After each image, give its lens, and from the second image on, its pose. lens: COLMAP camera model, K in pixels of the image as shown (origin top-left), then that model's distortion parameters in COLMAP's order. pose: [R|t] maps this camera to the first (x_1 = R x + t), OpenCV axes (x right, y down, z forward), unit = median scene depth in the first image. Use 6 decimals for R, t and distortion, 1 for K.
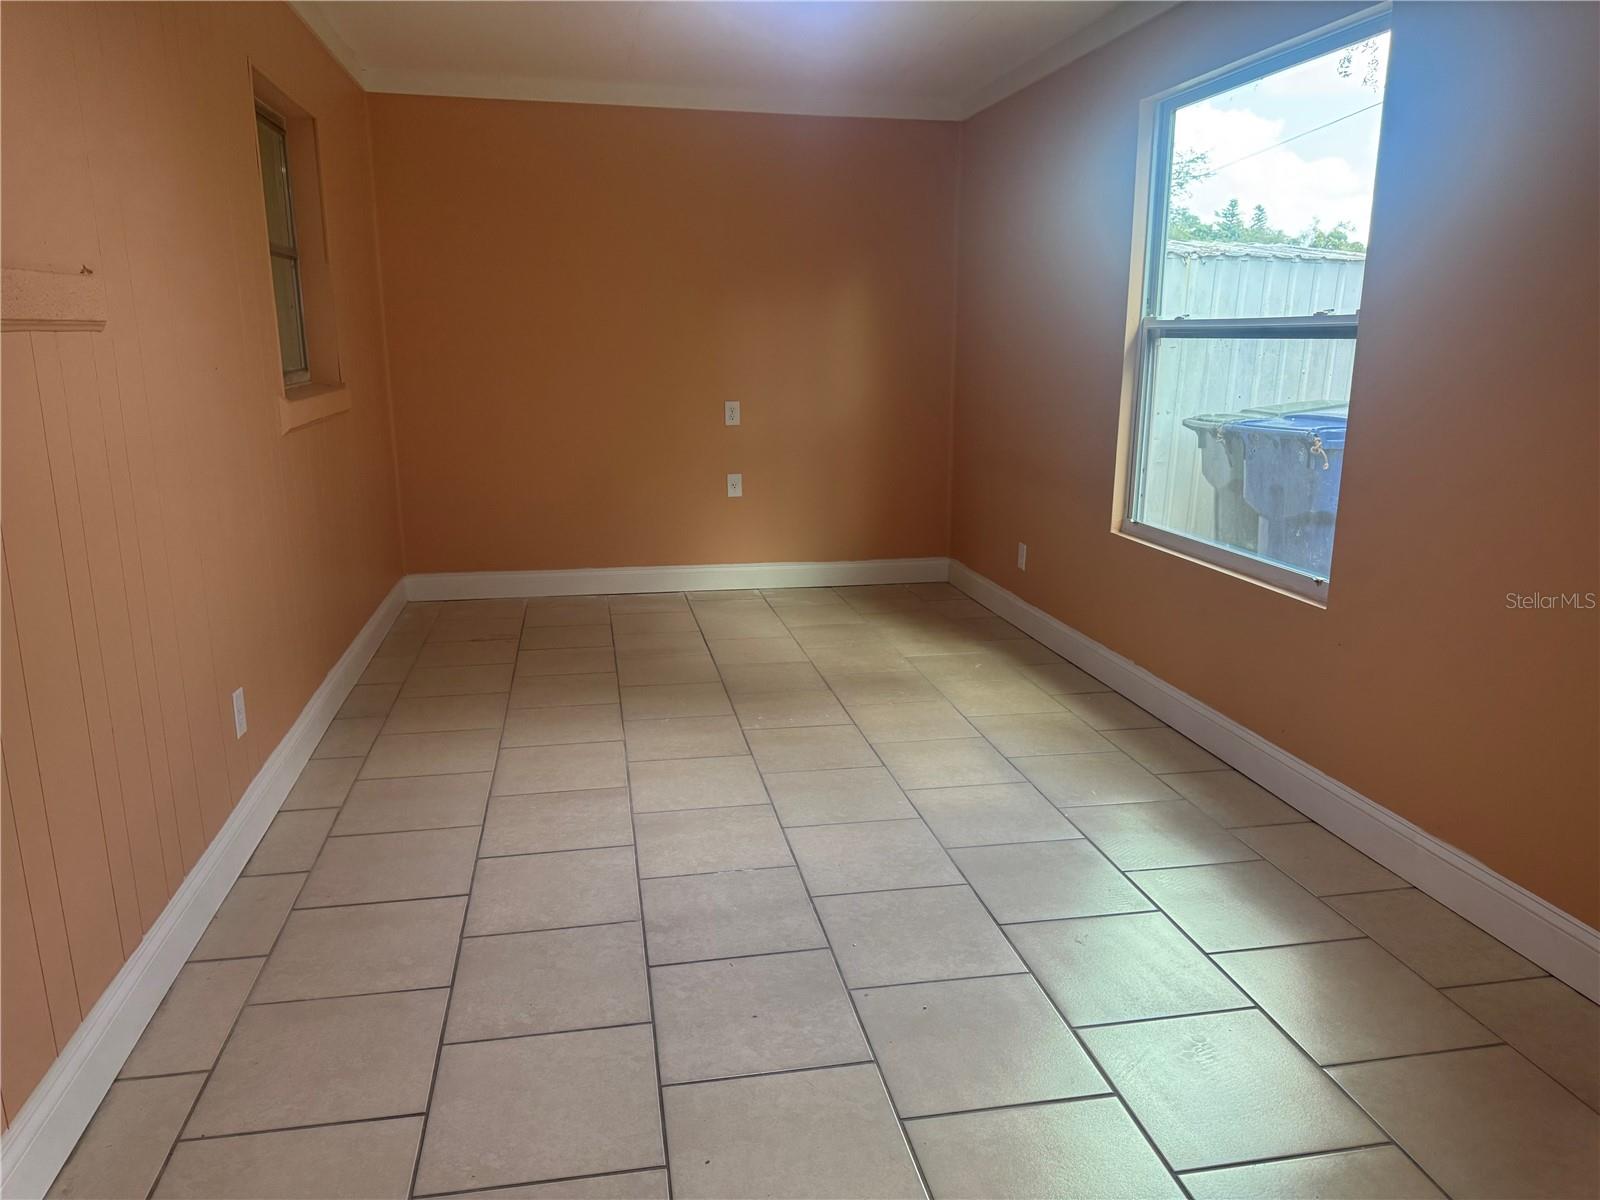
lens RADIAL K [[1135.6, 0, 796.8], [0, 1135.6, 605.3], [0, 0, 1]] dist [0.116078, -0.189874]
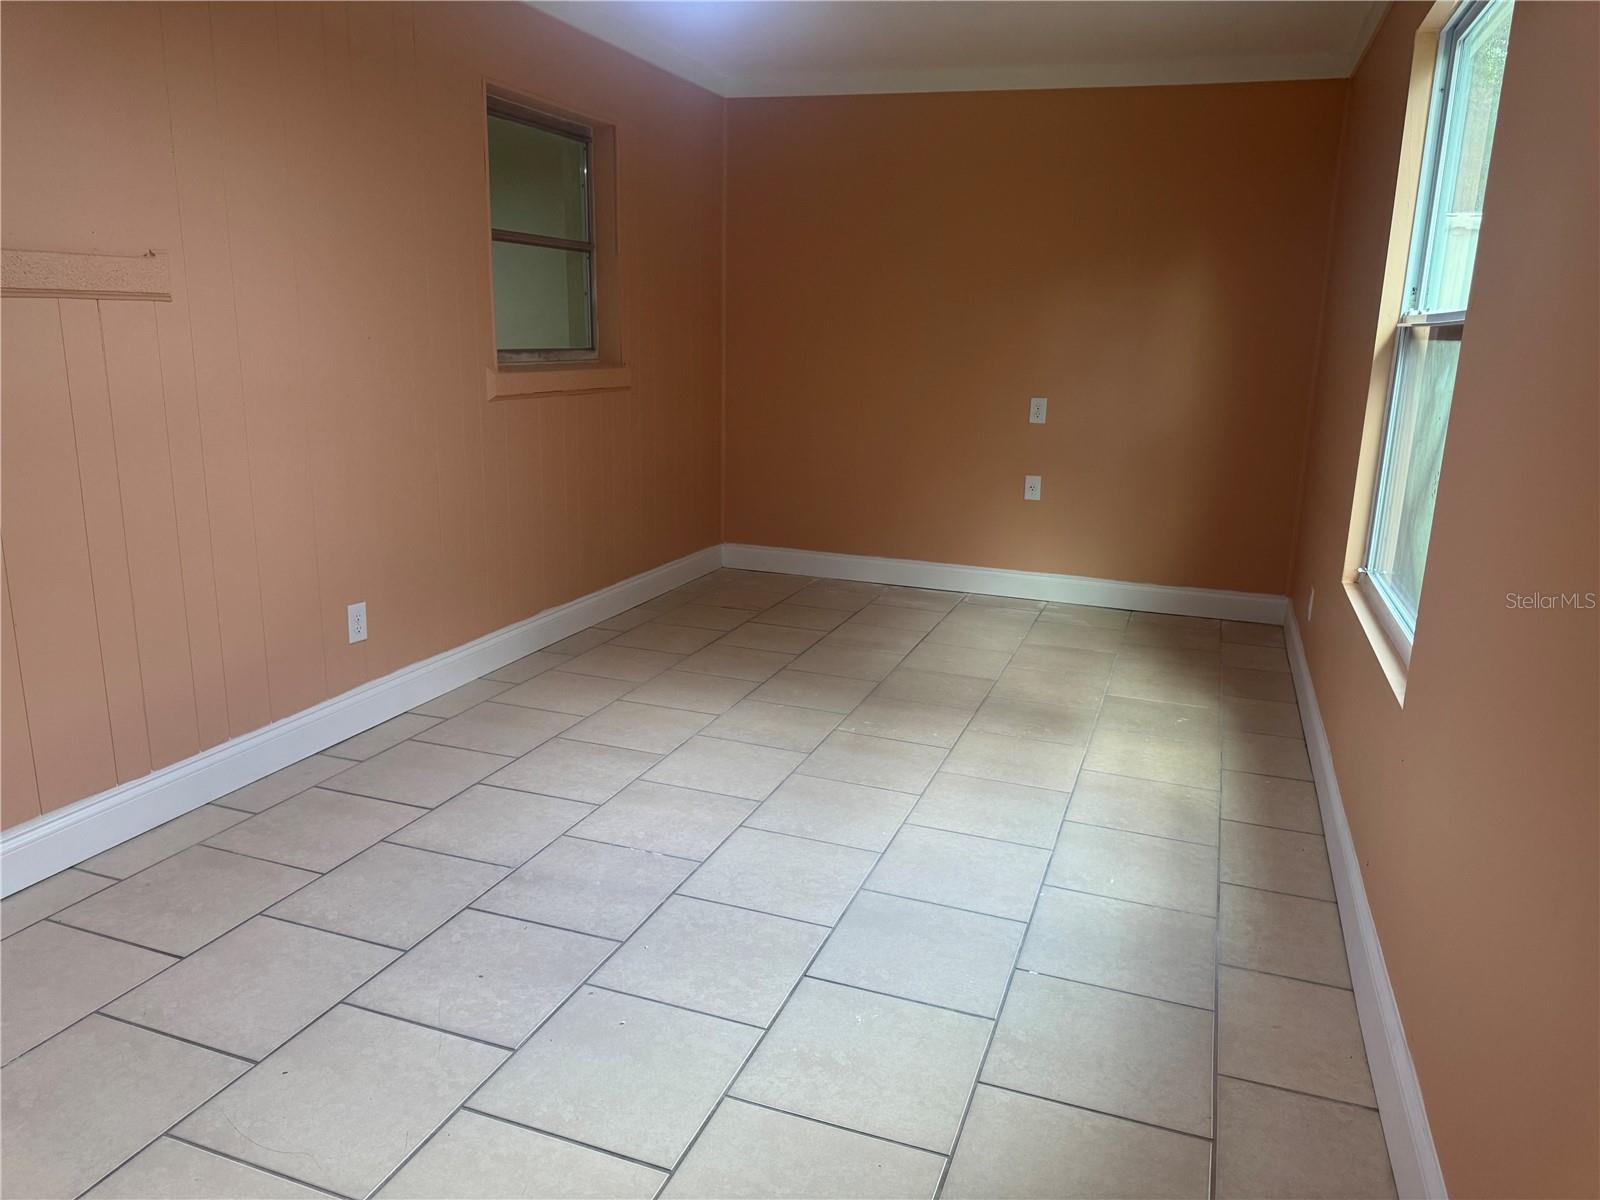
lens RADIAL K [[1135.6, 0, 796.8], [0, 1135.6, 605.3], [0, 0, 1]] dist [0.116078, -0.189874]
pose [[0.854777, 0.143296, -0.498821, 0.375182], [-0.142005, 0.989026, 0.040777, -0.029242], [0.499190, 0.035980, 0.865745, 0.132352]]
